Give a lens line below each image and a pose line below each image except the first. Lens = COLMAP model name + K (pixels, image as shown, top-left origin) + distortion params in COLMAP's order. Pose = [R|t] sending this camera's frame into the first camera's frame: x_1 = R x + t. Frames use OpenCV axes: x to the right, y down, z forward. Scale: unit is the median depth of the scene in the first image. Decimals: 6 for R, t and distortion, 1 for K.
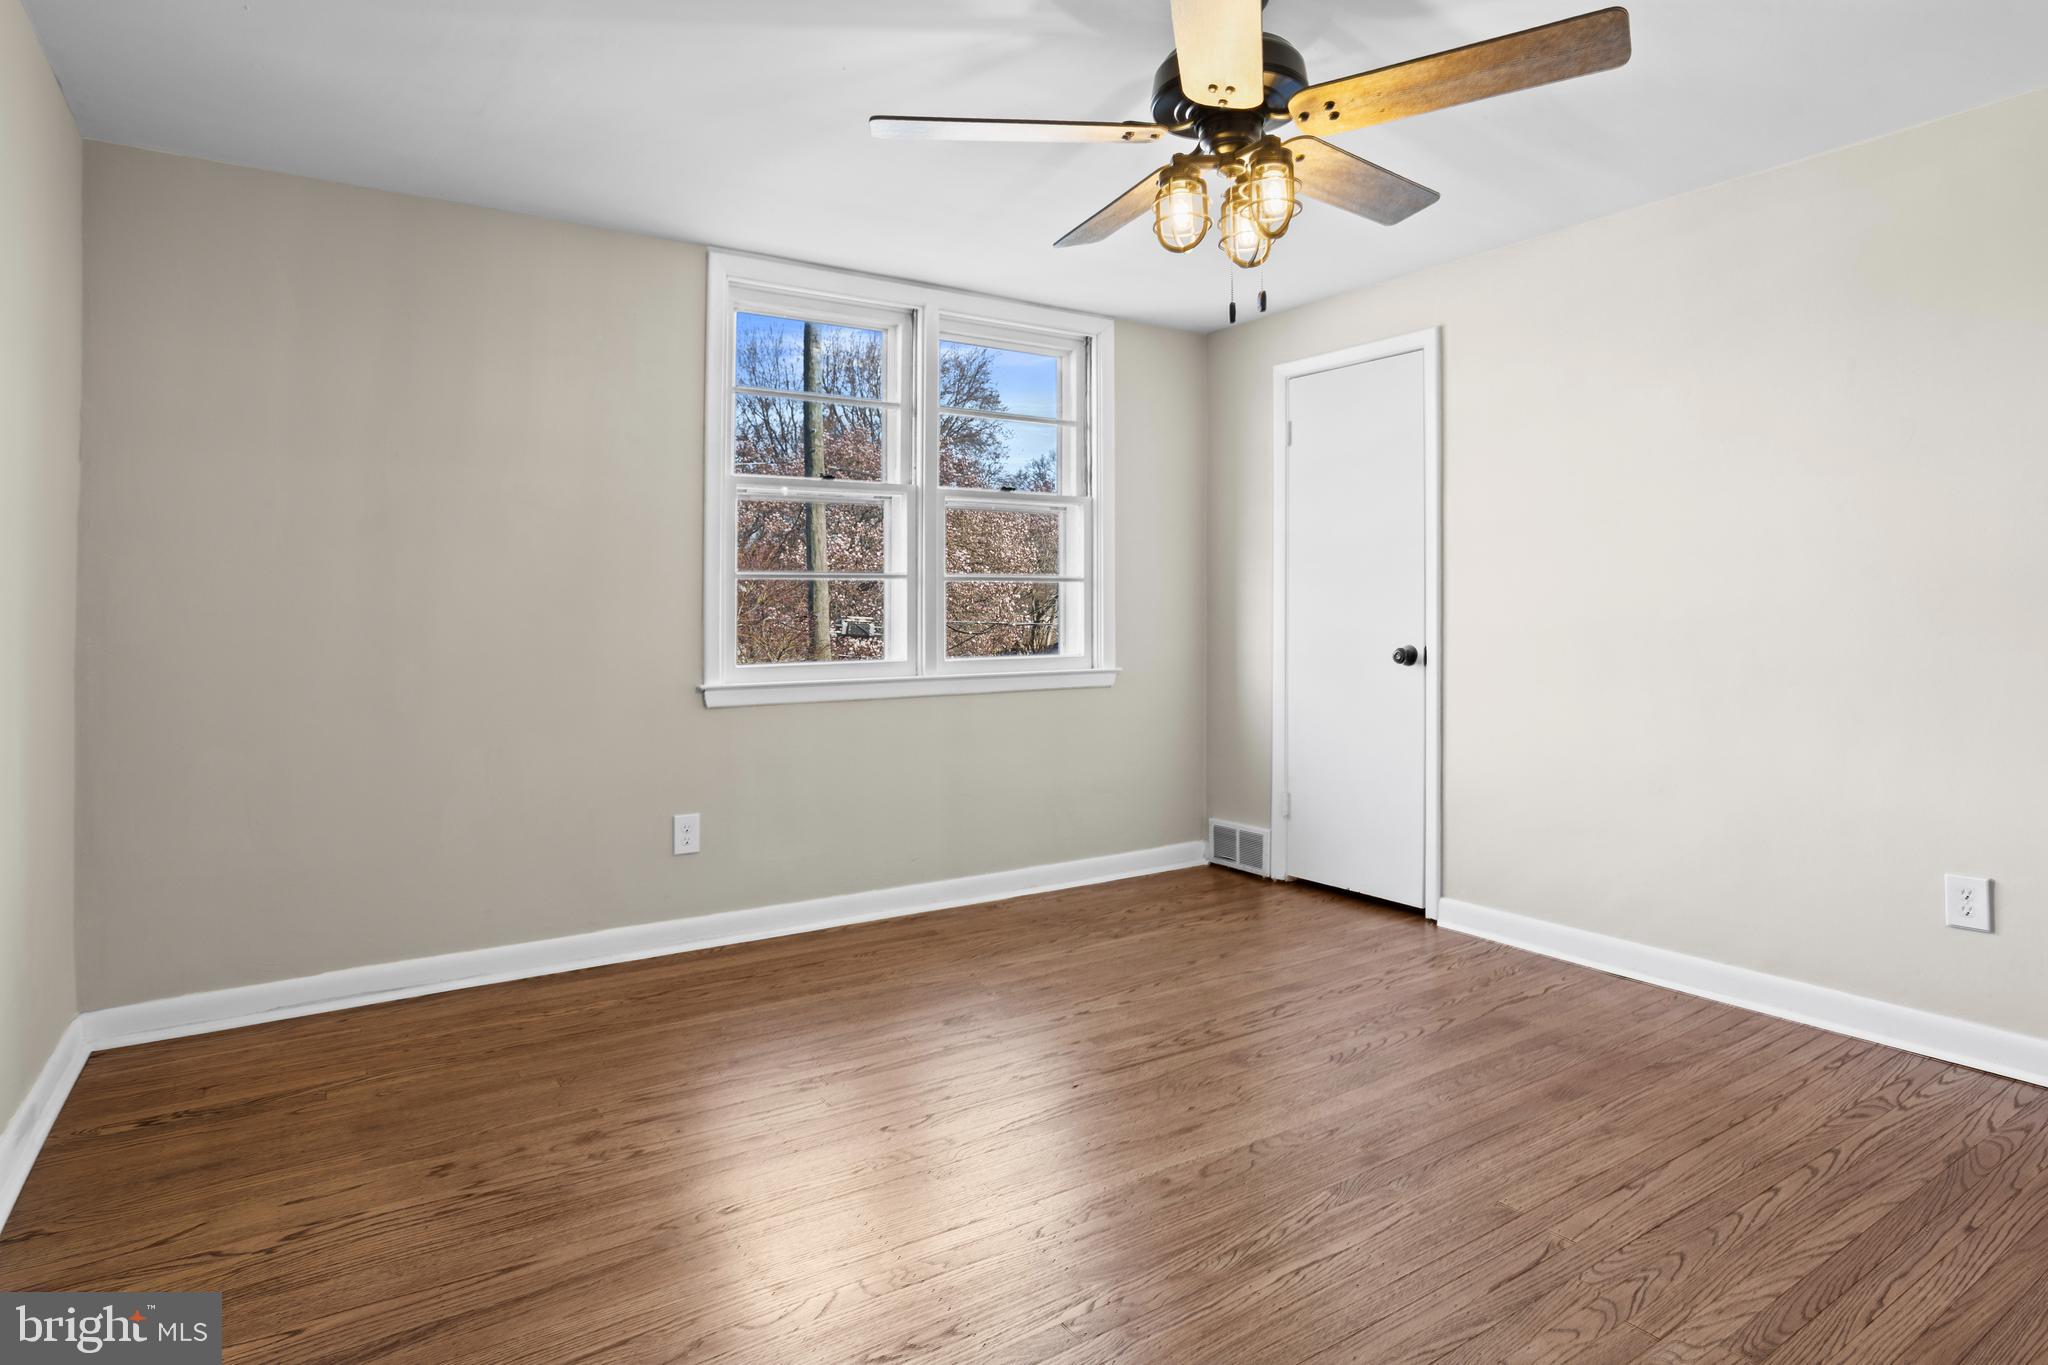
lens RADIAL K [[1130.3, 0, 995.8], [0, 1130.3, 606.5], [0, 0, 1]] dist [-0.025885, 0.002972]
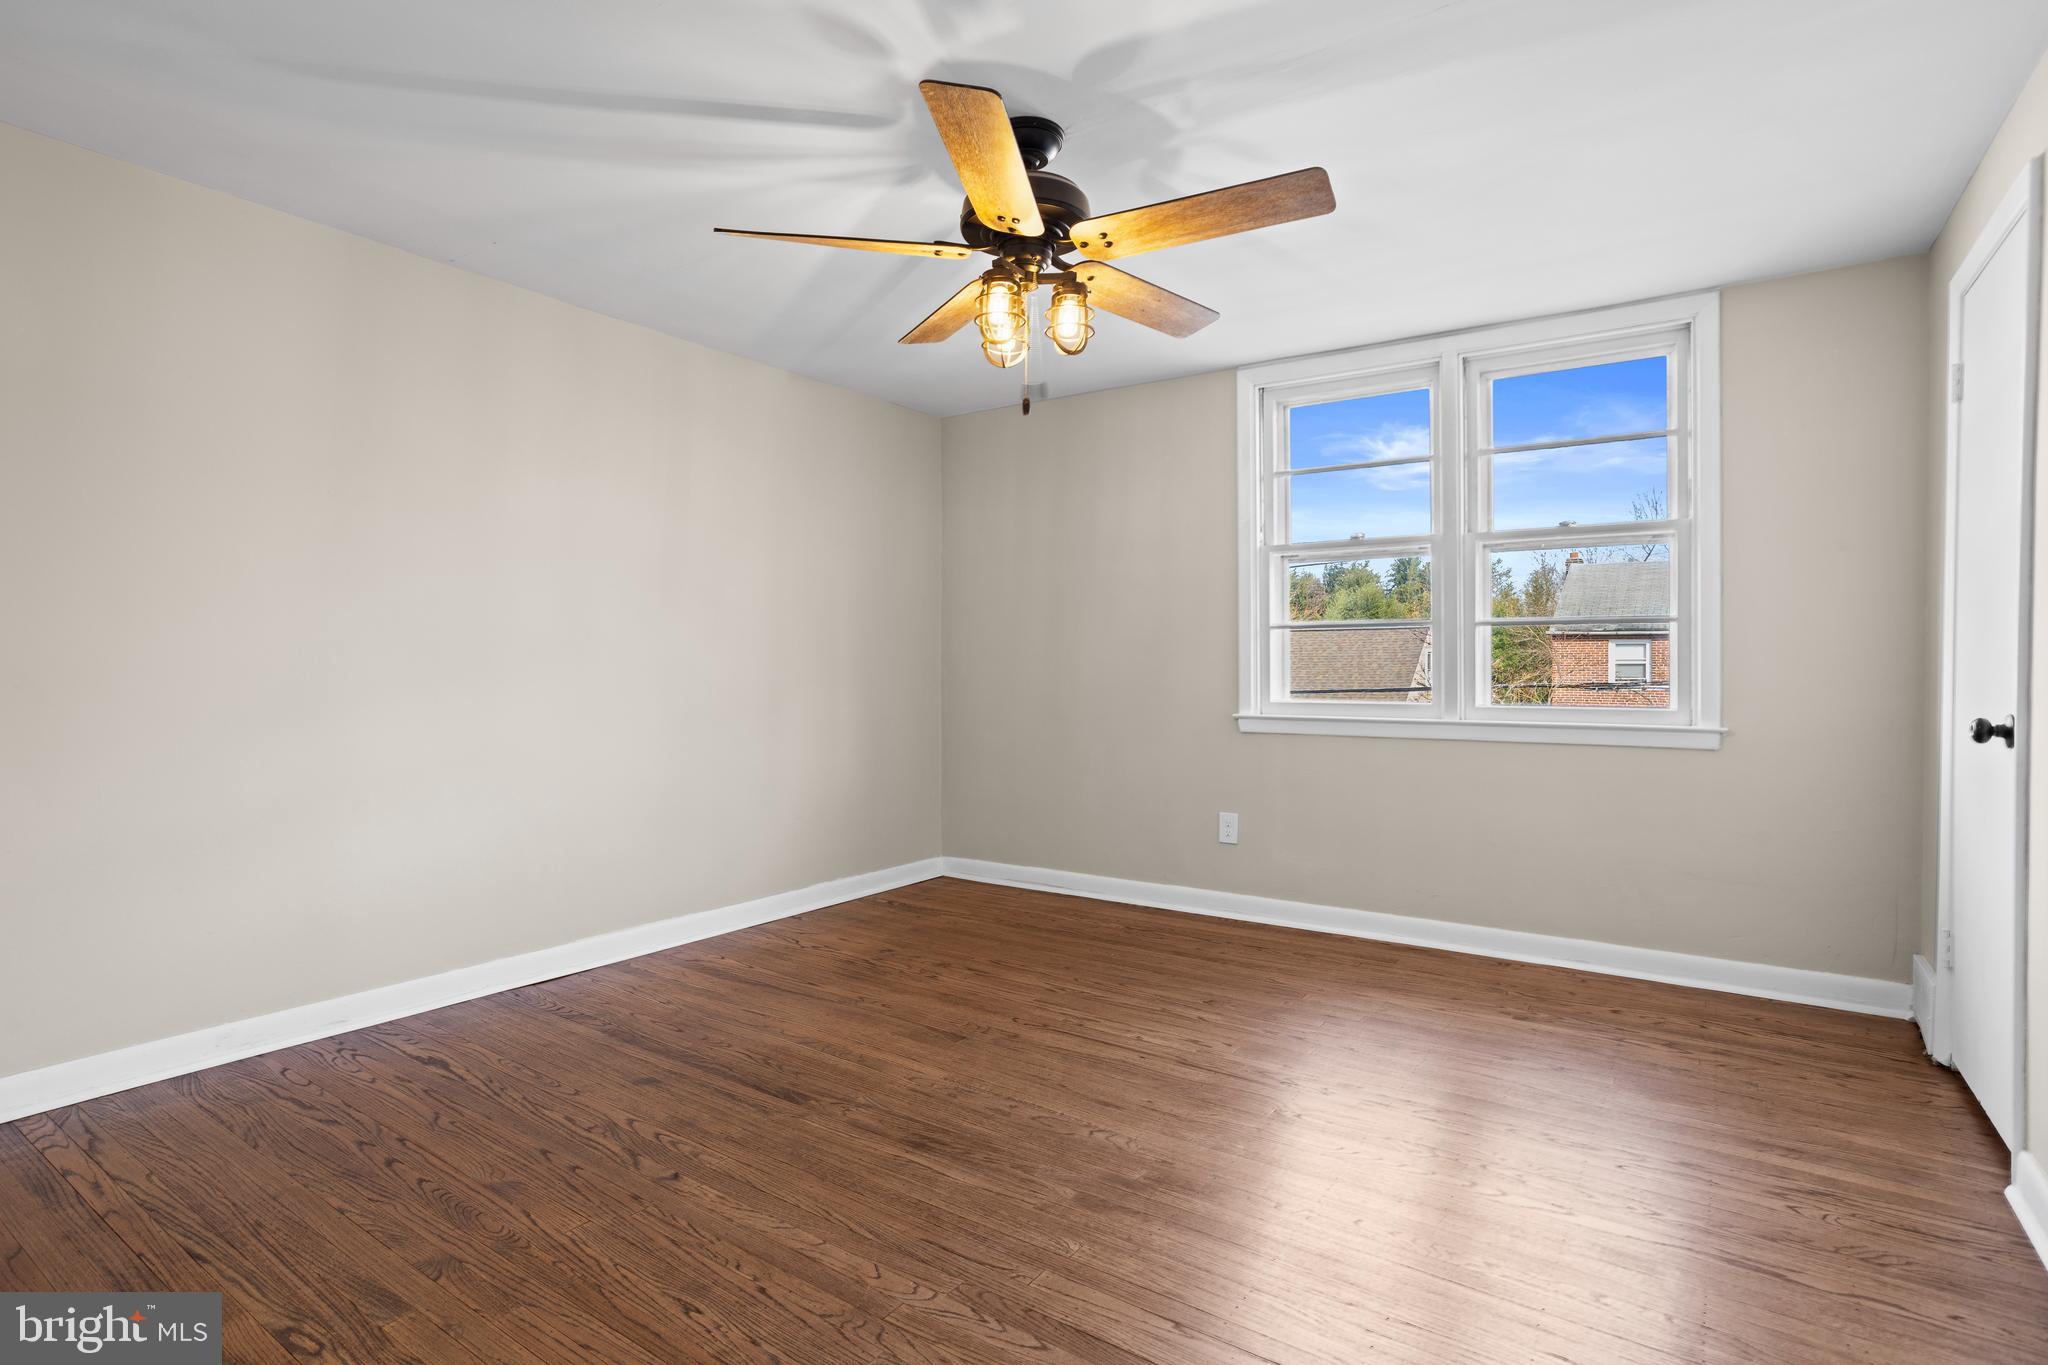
lens RADIAL K [[1017.3, 0, 1044.3], [0, 1017.3, 671.8], [0, 0, 1]] dist [-0.062583, 0.042118]
pose [[0.384509, 0.014094, -0.923014, 0.778646], [0.003807, 0.999851, 0.016854, 0.001457], [0.923113, -0.009994, 0.384398, 0.387308]]
